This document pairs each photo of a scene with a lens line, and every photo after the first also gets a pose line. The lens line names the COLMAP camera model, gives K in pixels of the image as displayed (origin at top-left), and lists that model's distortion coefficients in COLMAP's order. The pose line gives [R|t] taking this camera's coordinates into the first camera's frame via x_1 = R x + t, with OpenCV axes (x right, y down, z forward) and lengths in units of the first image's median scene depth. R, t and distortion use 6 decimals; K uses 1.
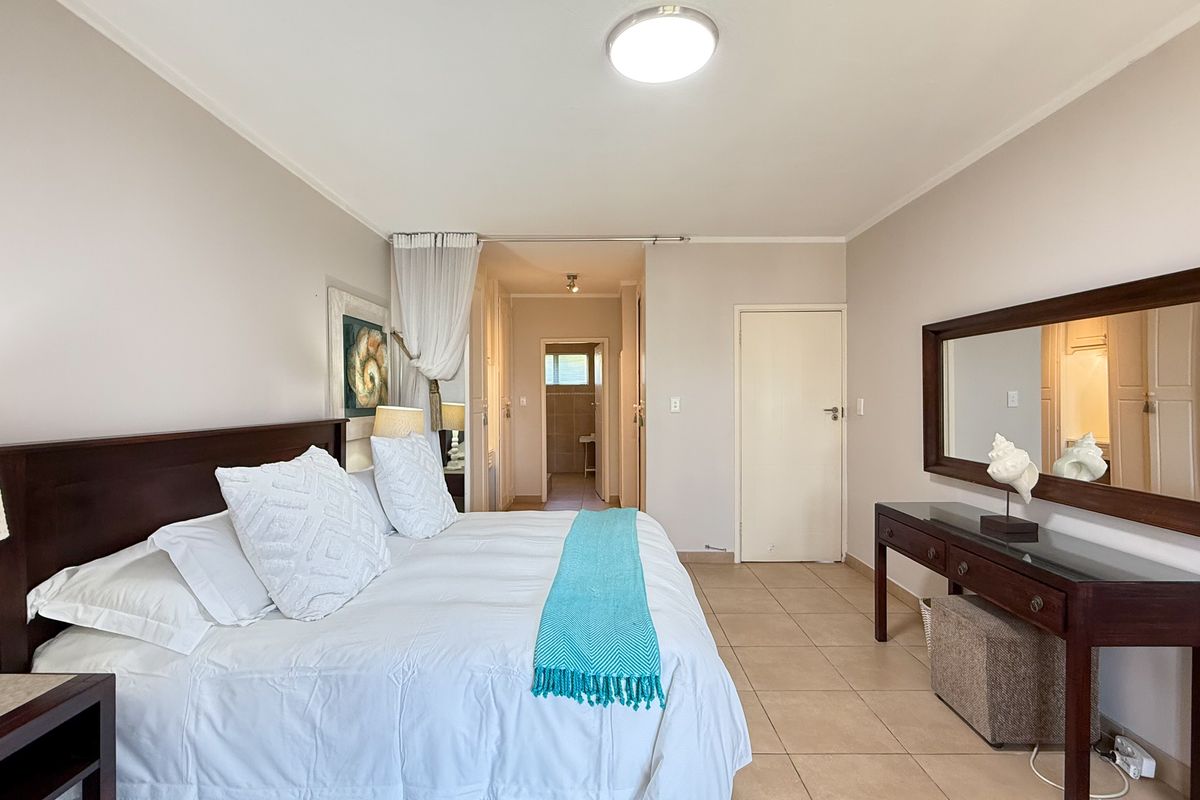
lens RADIAL K [[573.9, 0, 600.0], [0, 573.9, 400.0], [0, 0, 1]] dist [0.002704, 0.000313]
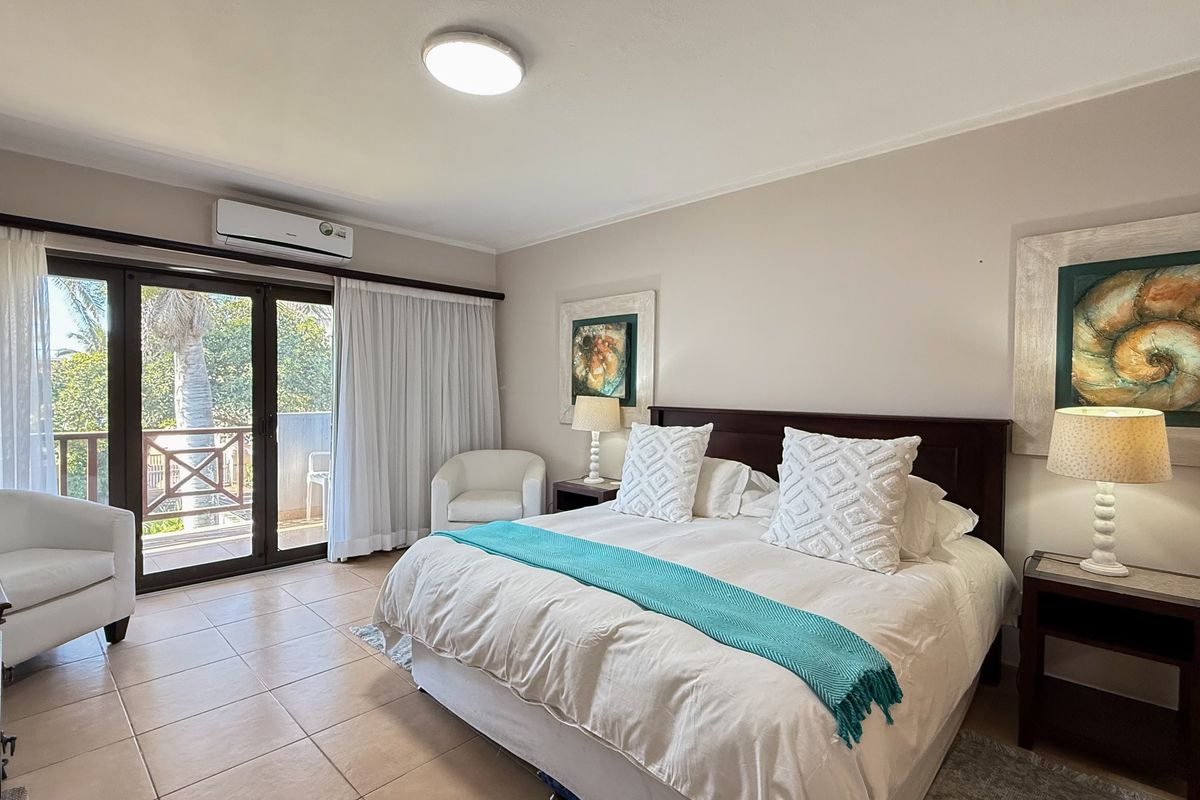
lens RADIAL K [[573.9, 0, 600.0], [0, 573.9, 400.0], [0, 0, 1]] dist [0.002704, 0.000313]
pose [[-0.692507, 0.008426, -0.721362, 0.386776], [-0.015000, 0.999547, 0.026076, -0.003444], [0.721255, 0.028878, -0.692068, 1.030458]]
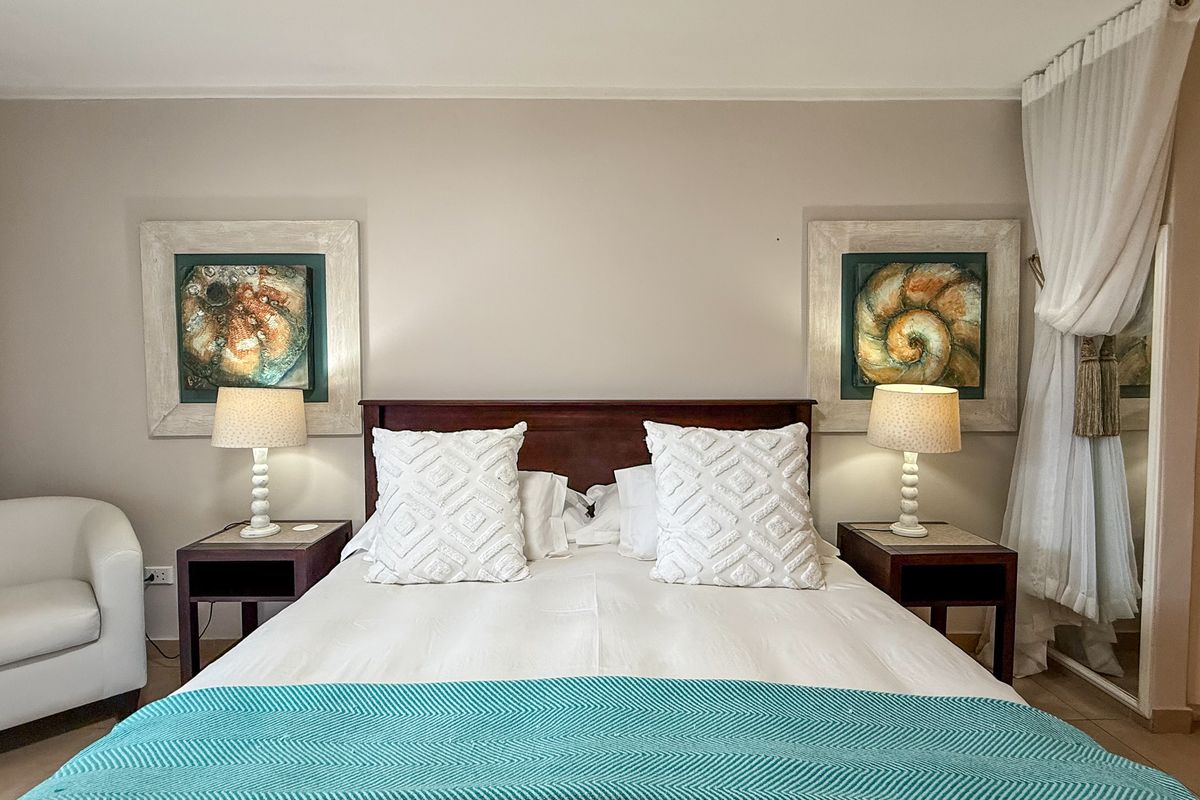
lens RADIAL K [[573.9, 0, 600.0], [0, 573.9, 400.0], [0, 0, 1]] dist [0.002704, 0.000313]
pose [[0.008388, 0.047566, -0.998833, 0.253884], [-0.005487, 0.998855, 0.047521, -0.000296], [0.999950, 0.005082, 0.008640, 0.662642]]
